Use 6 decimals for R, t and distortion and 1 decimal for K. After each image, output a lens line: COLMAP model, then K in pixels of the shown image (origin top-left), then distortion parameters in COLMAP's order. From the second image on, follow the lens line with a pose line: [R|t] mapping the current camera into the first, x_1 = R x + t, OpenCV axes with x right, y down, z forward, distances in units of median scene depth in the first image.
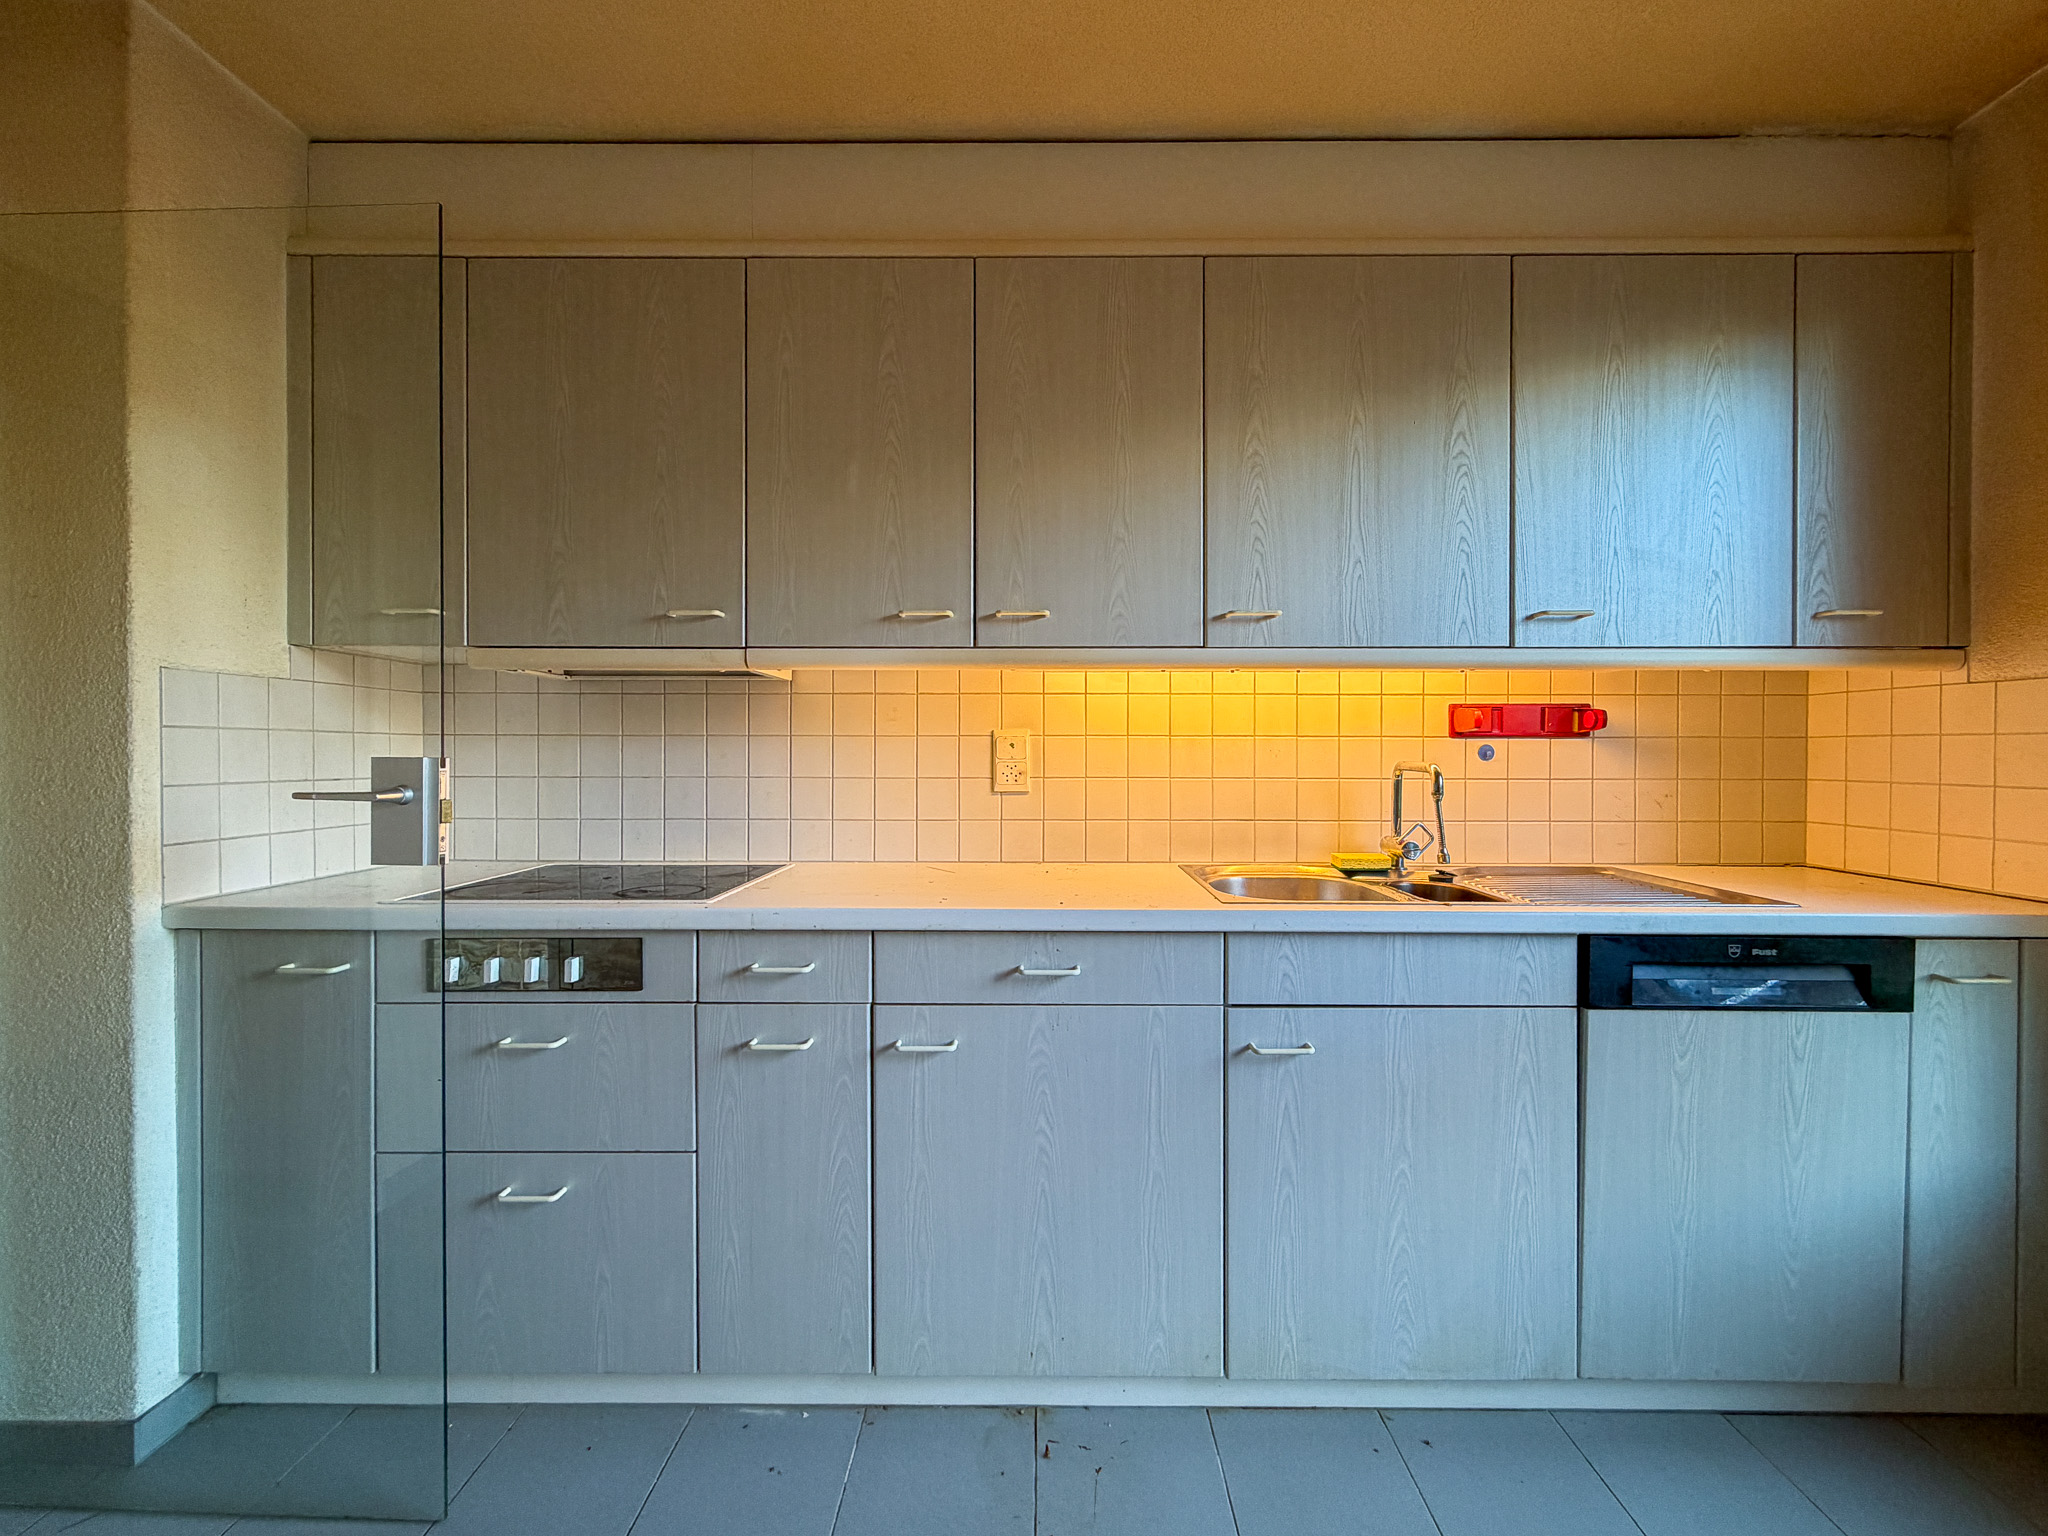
lens RADIAL K [[827.6, 0, 1029.1], [0, 827.6, 760.9], [0, 0, 1]] dist [-0.000901, -0.000720]
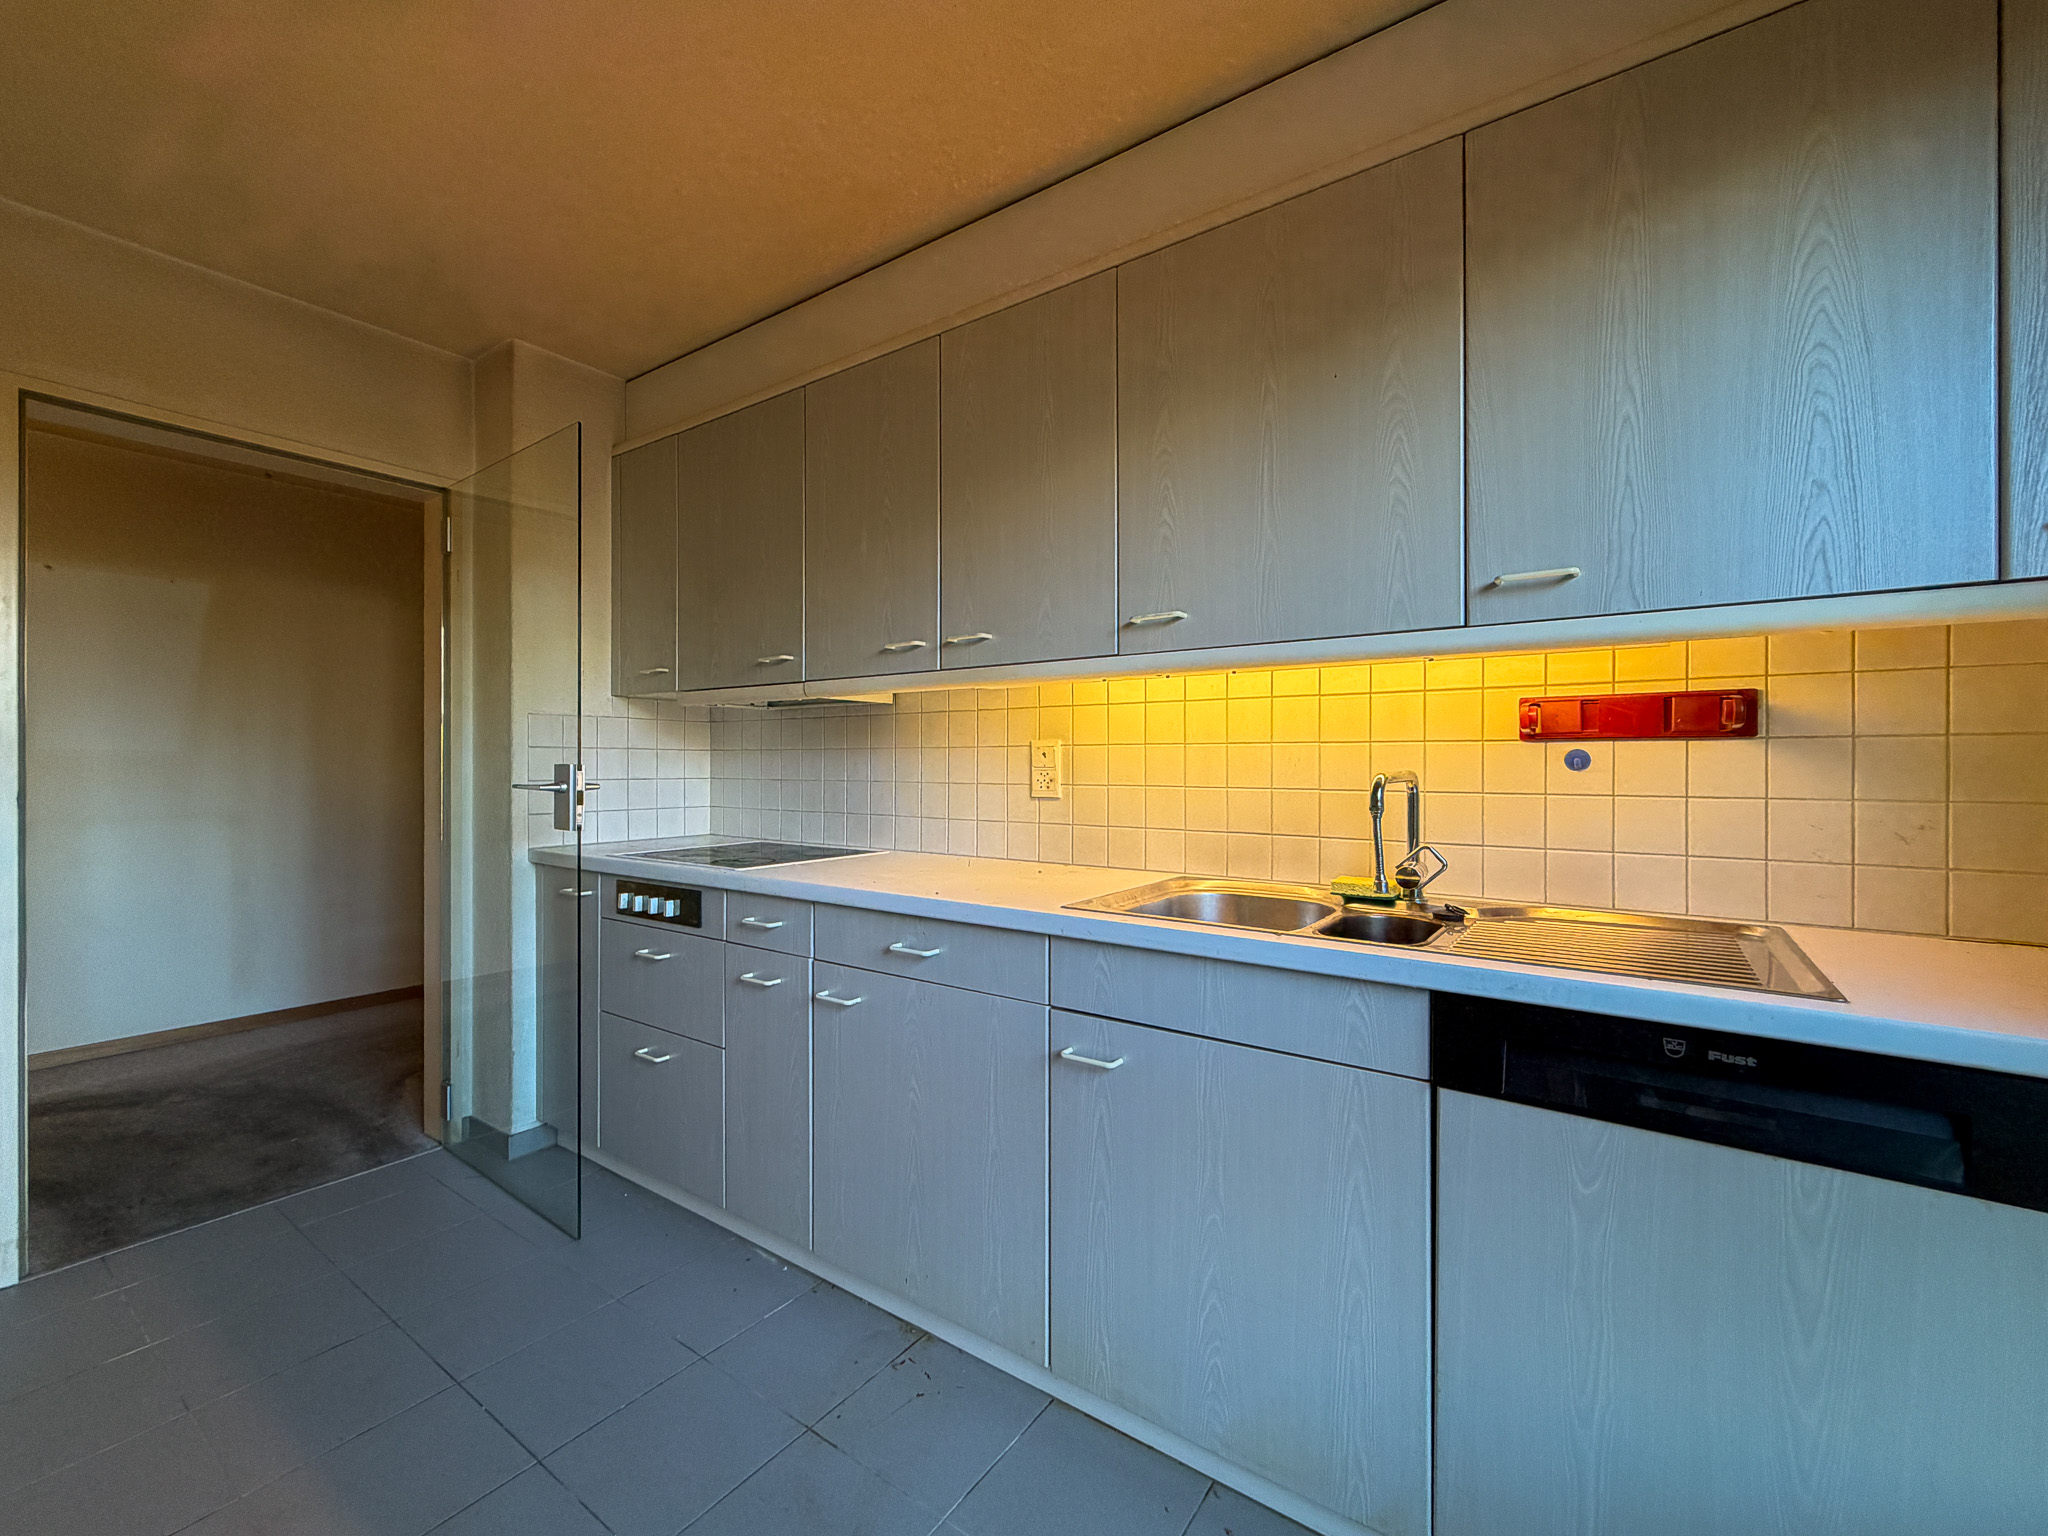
lens RADIAL K [[827.6, 0, 1030.1], [0, 827.6, 765.5], [0, 0, 1]] dist [-0.000901, -0.000720]
pose [[0.827898, 0.000638, -0.560878, 0.678992], [-0.004456, 0.999975, -0.005440, 0.001491], [0.560860, 0.007003, 0.827881, 0.112783]]
